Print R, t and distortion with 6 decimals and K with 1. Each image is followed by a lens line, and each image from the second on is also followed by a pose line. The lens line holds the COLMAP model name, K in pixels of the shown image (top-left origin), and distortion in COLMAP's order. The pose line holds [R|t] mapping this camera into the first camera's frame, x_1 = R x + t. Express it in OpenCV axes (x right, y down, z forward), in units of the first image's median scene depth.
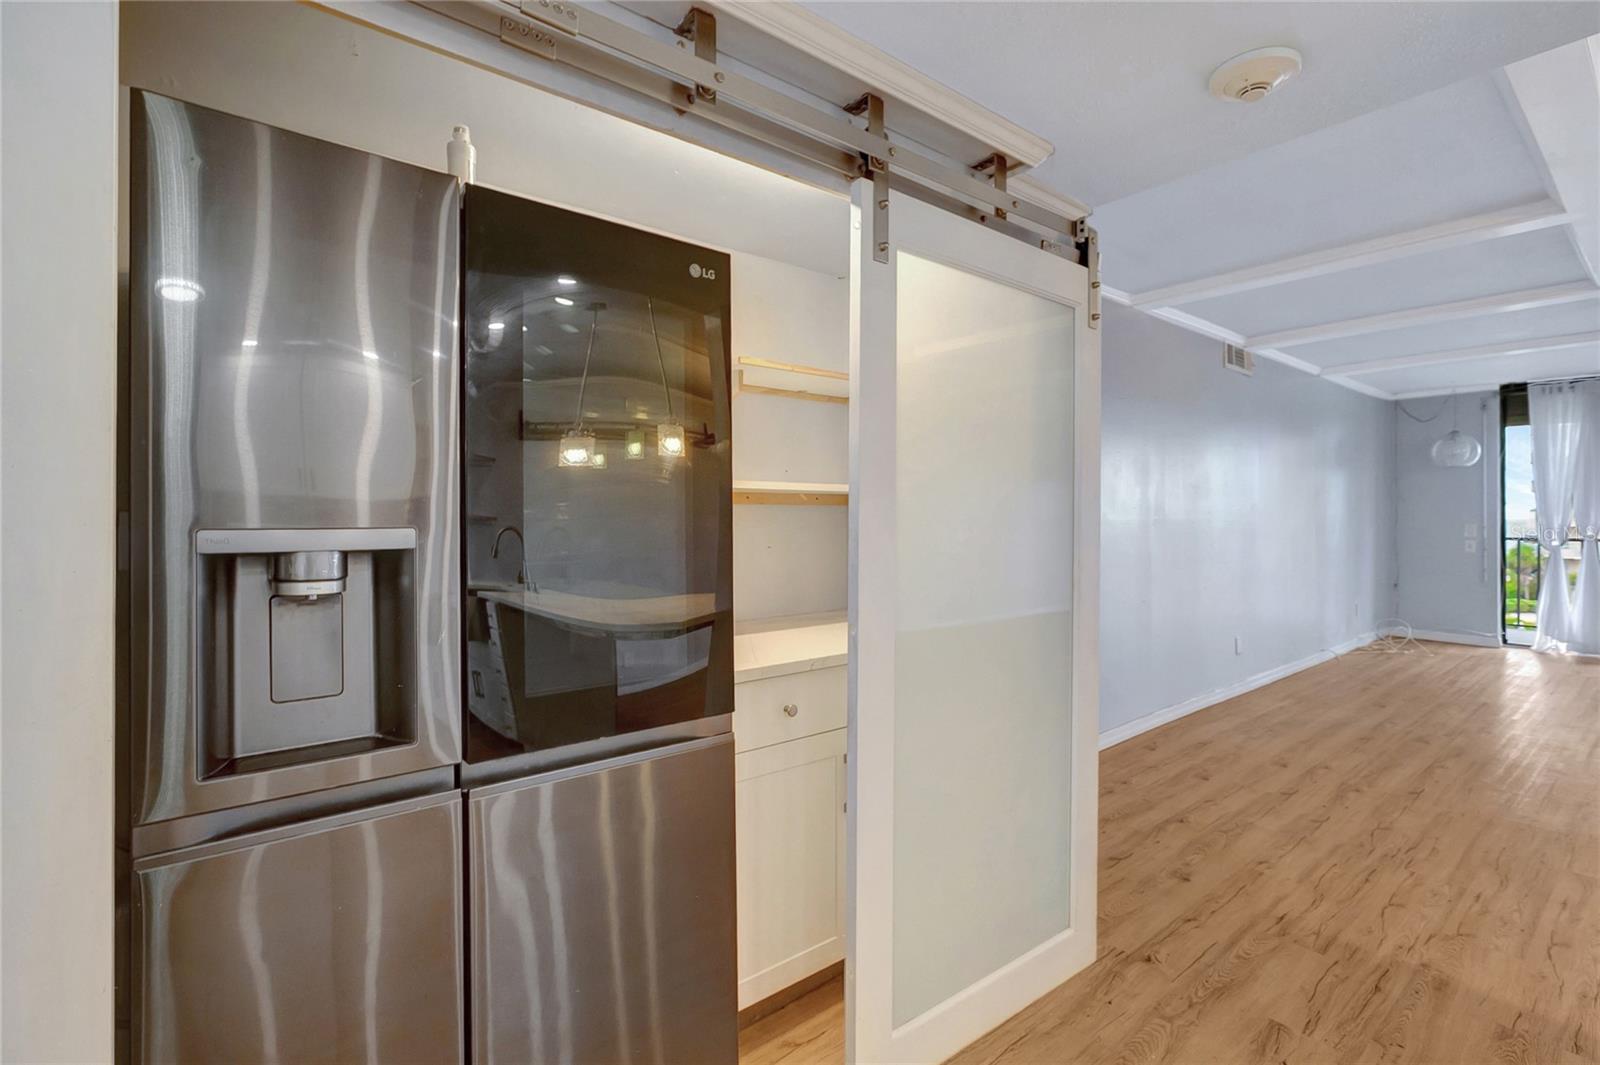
lens RADIAL K [[752.5, 0, 792.4], [0, 752.5, 521.4], [0, 0, 1]] dist [-0.025865, 0.013680]
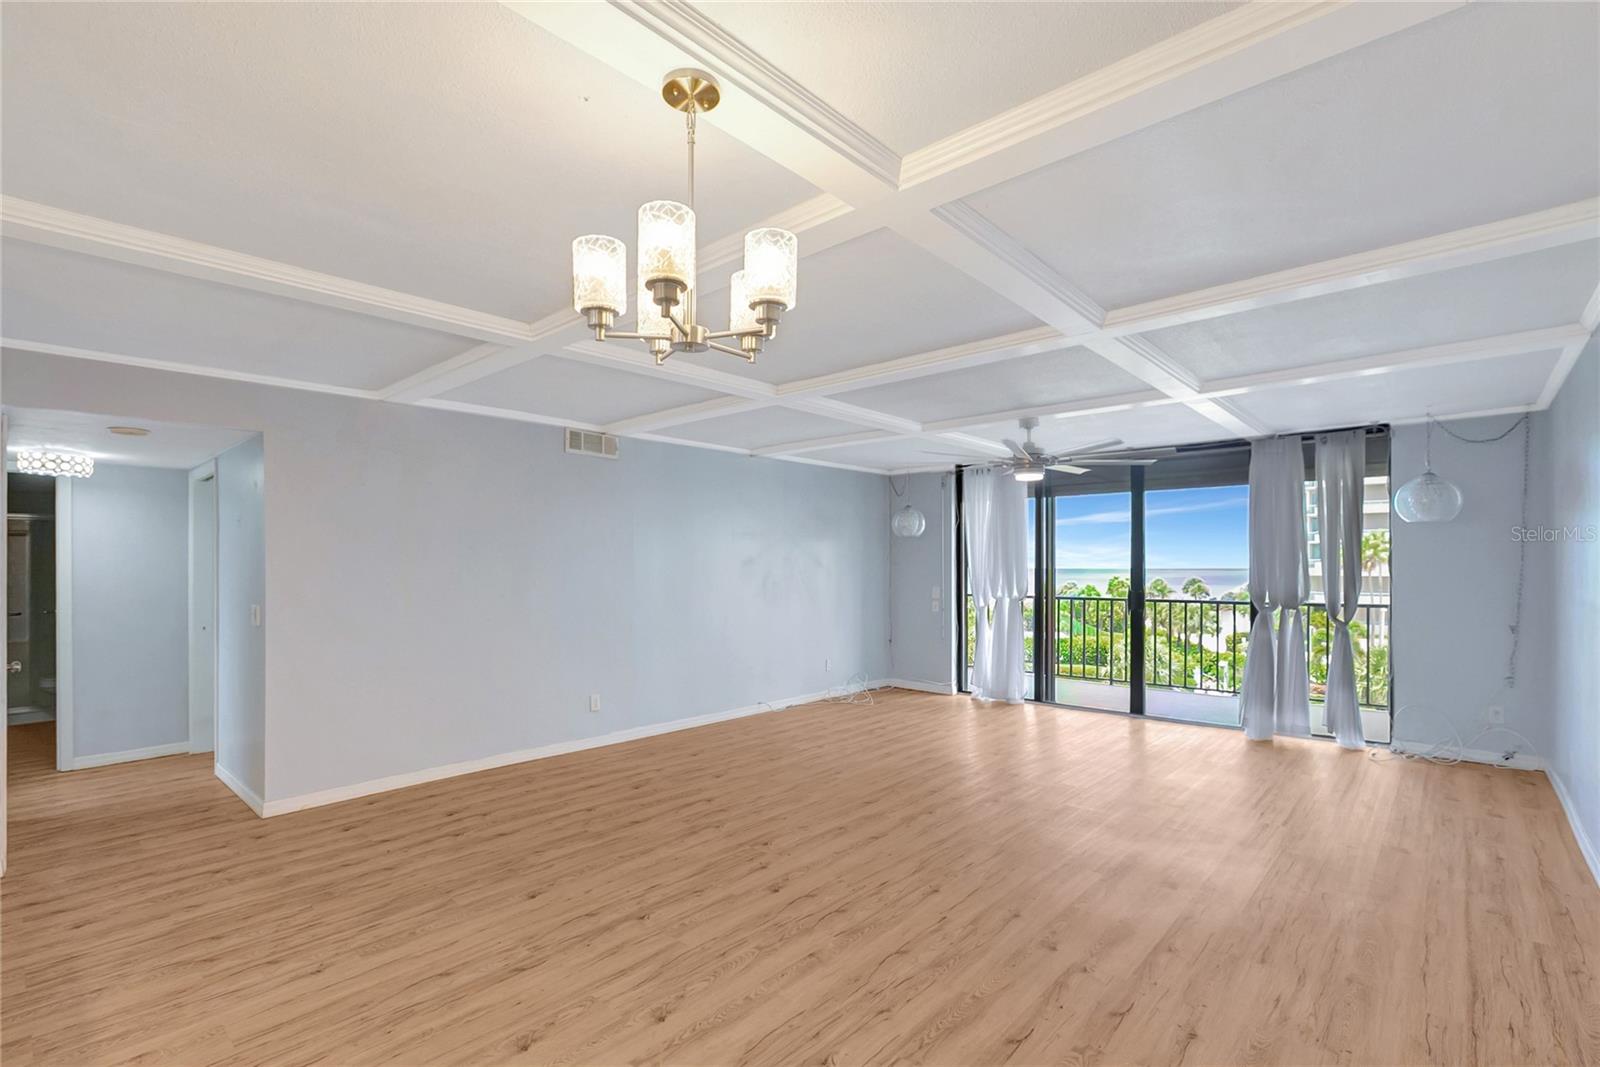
lens RADIAL K [[752.5, 0, 818.6], [0, 752.5, 551.4], [0, 0, 1]] dist [-0.025865, 0.013680]
pose [[0.989933, -0.001011, 0.141535, 1.058524], [0.005037, 0.999593, -0.028087, -0.034342], [-0.141449, 0.028517, 0.989535, -0.203379]]
